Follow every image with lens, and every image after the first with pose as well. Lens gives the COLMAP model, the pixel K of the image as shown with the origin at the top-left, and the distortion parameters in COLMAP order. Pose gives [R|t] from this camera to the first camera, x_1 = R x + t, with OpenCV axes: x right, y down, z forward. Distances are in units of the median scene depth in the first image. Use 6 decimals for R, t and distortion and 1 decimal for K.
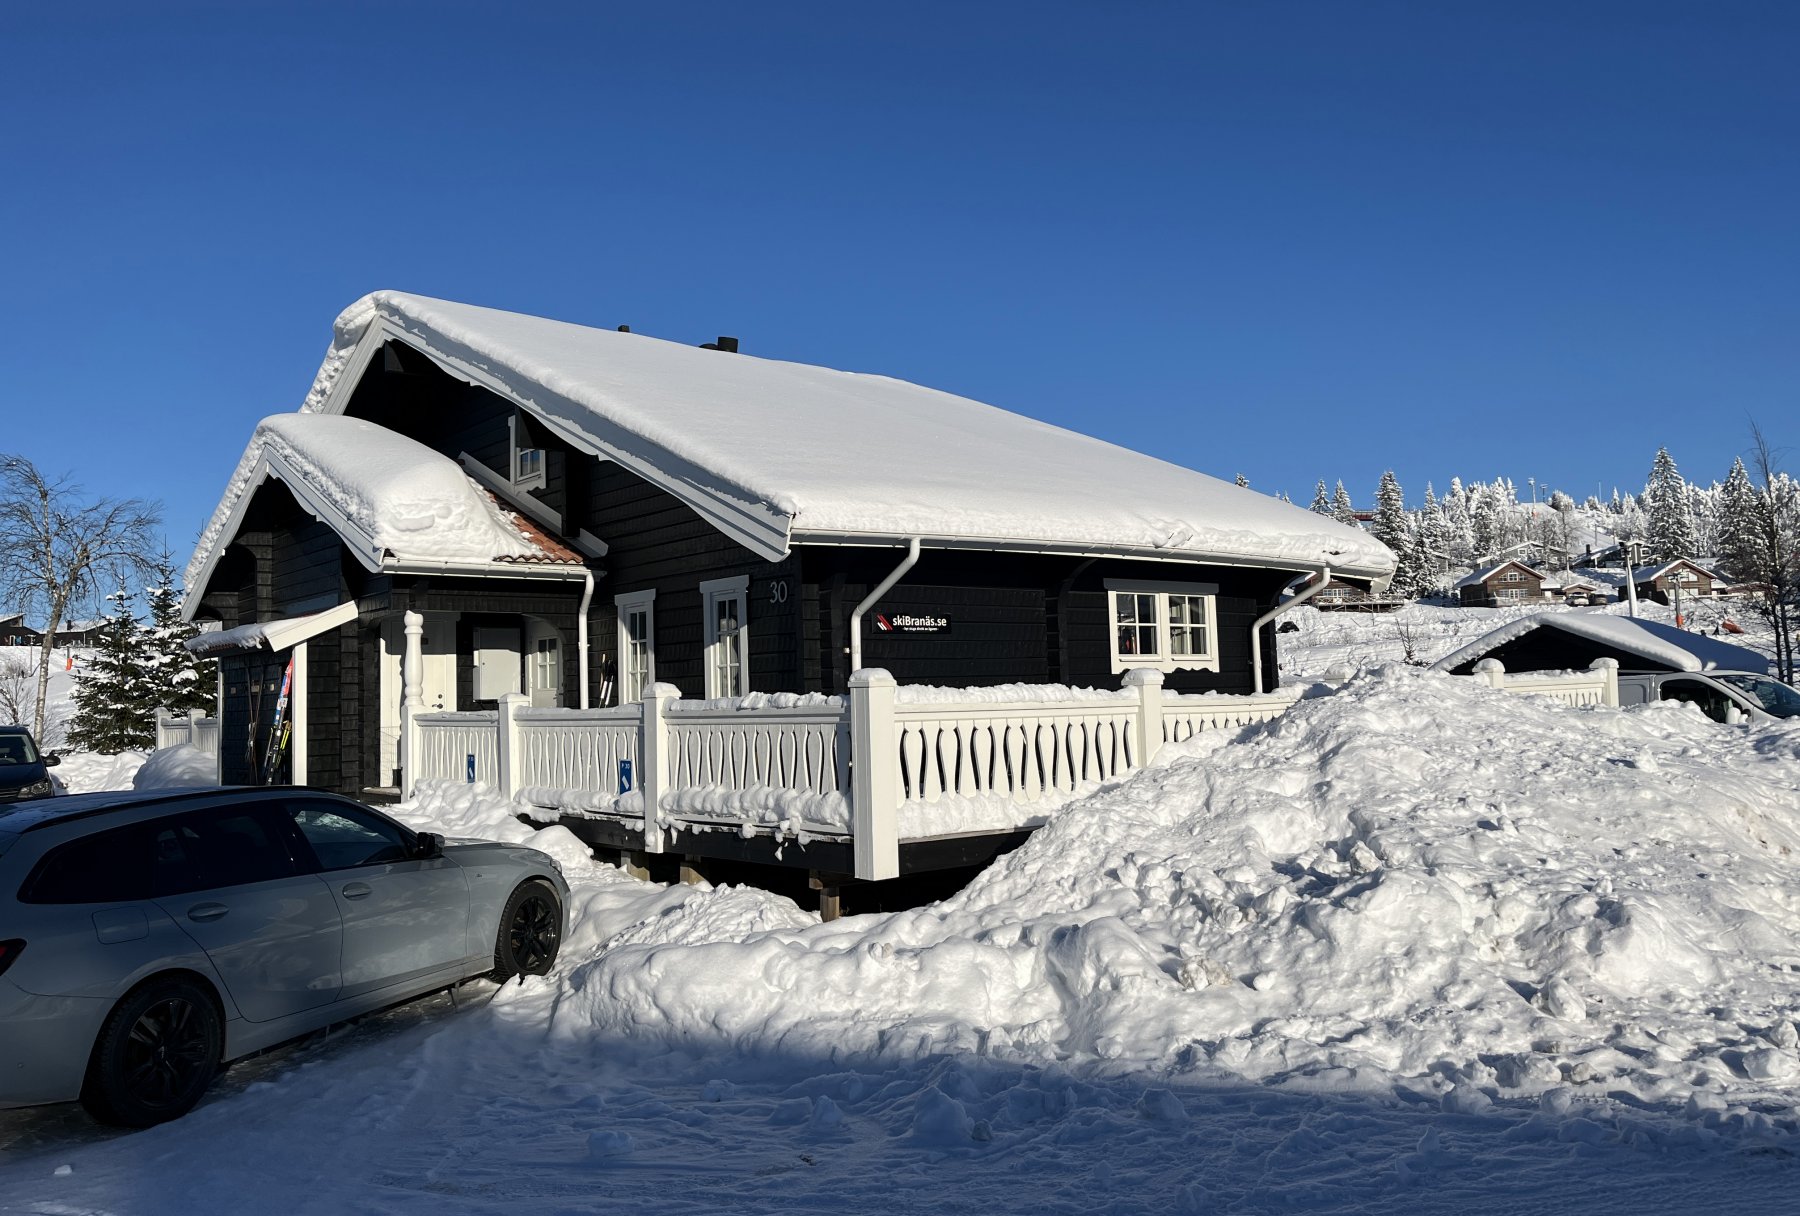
lens RADIAL K [[1339.0, 0, 896.2], [0, 1339.0, 577.5], [0, 0, 1]] dist [0.074916, -0.095119]
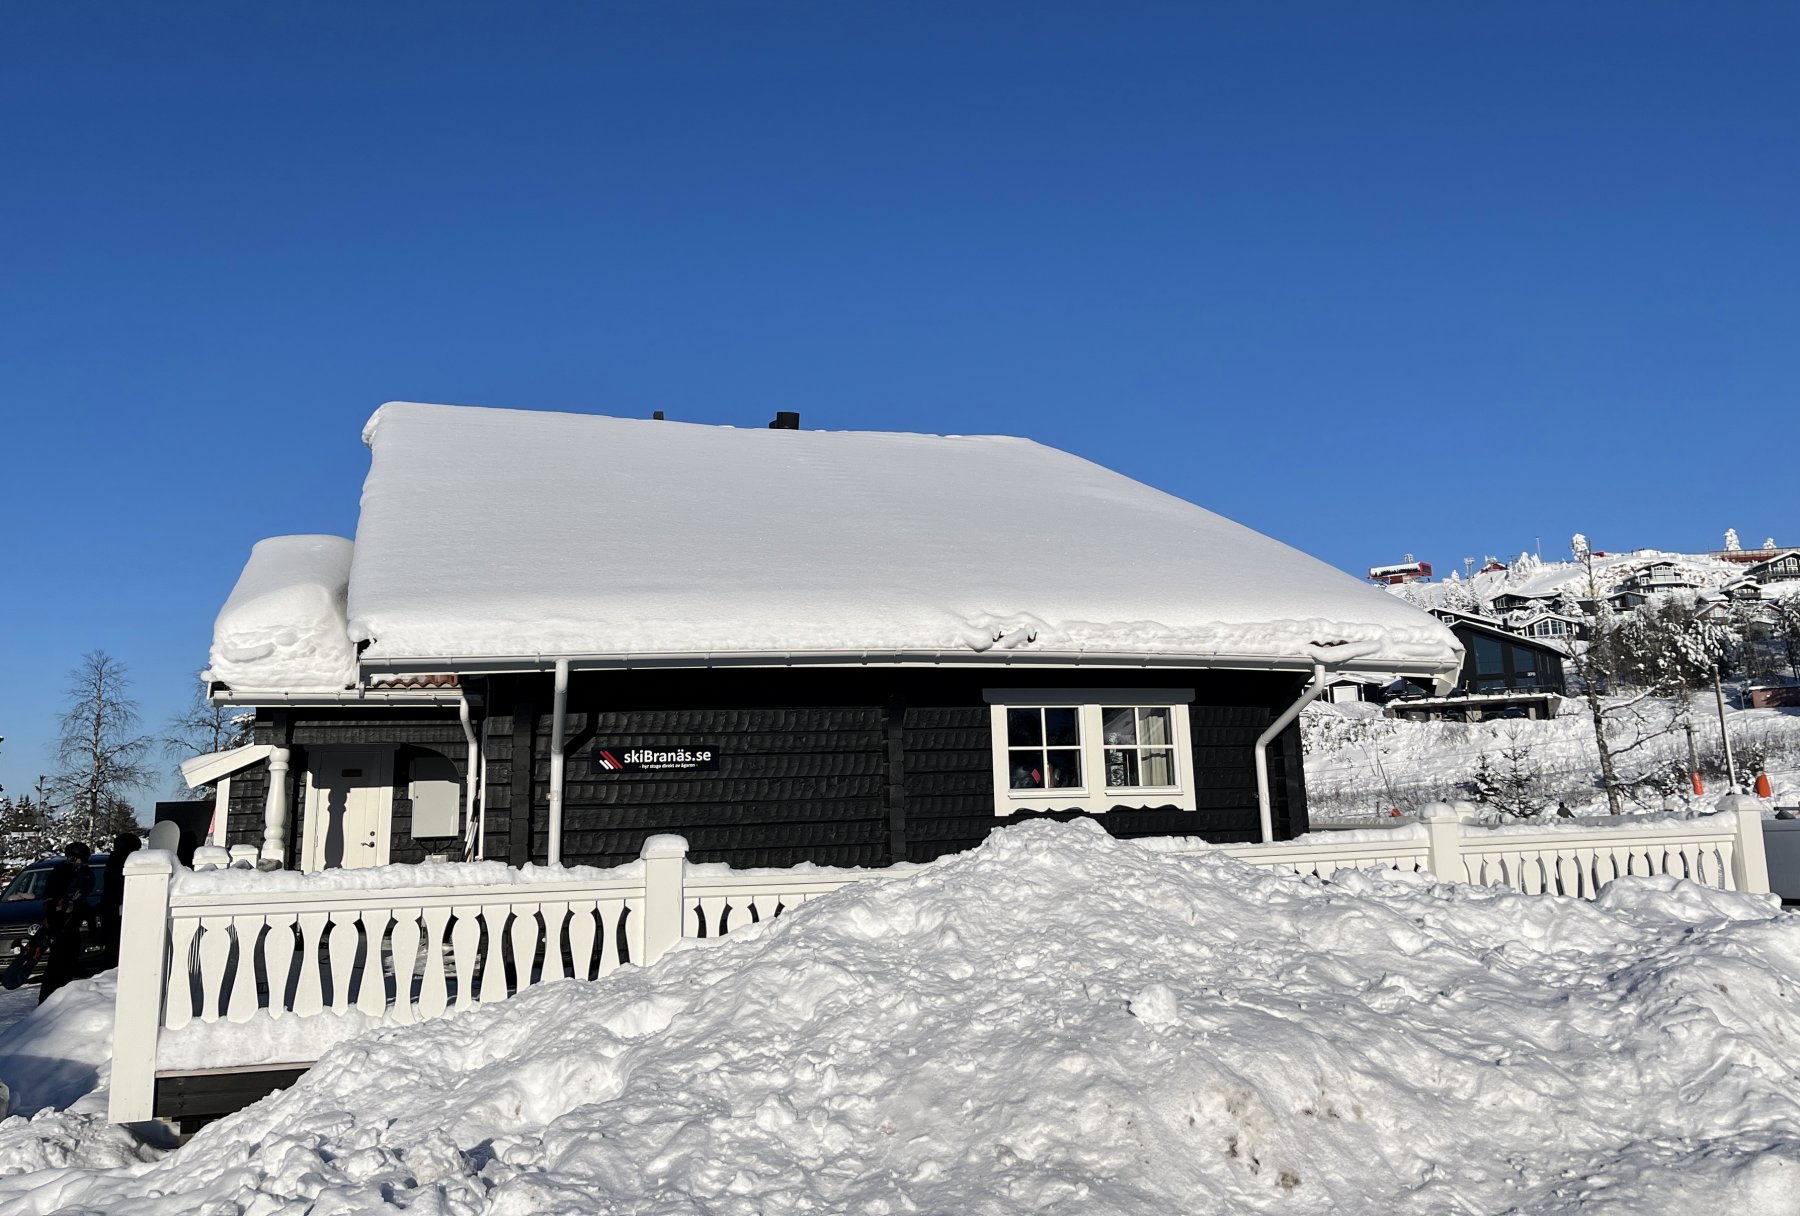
lens RADIAL K [[1481.9, 0, 916.7], [0, 1481.9, 458.0], [0, 0, 1]] dist [0.084883, -0.156259]
pose [[0.931589, -0.080247, -0.354545, 0.415453], [0.033485, 0.990126, -0.136119, -0.015503], [0.361967, 0.114935, 0.925078, 0.166067]]
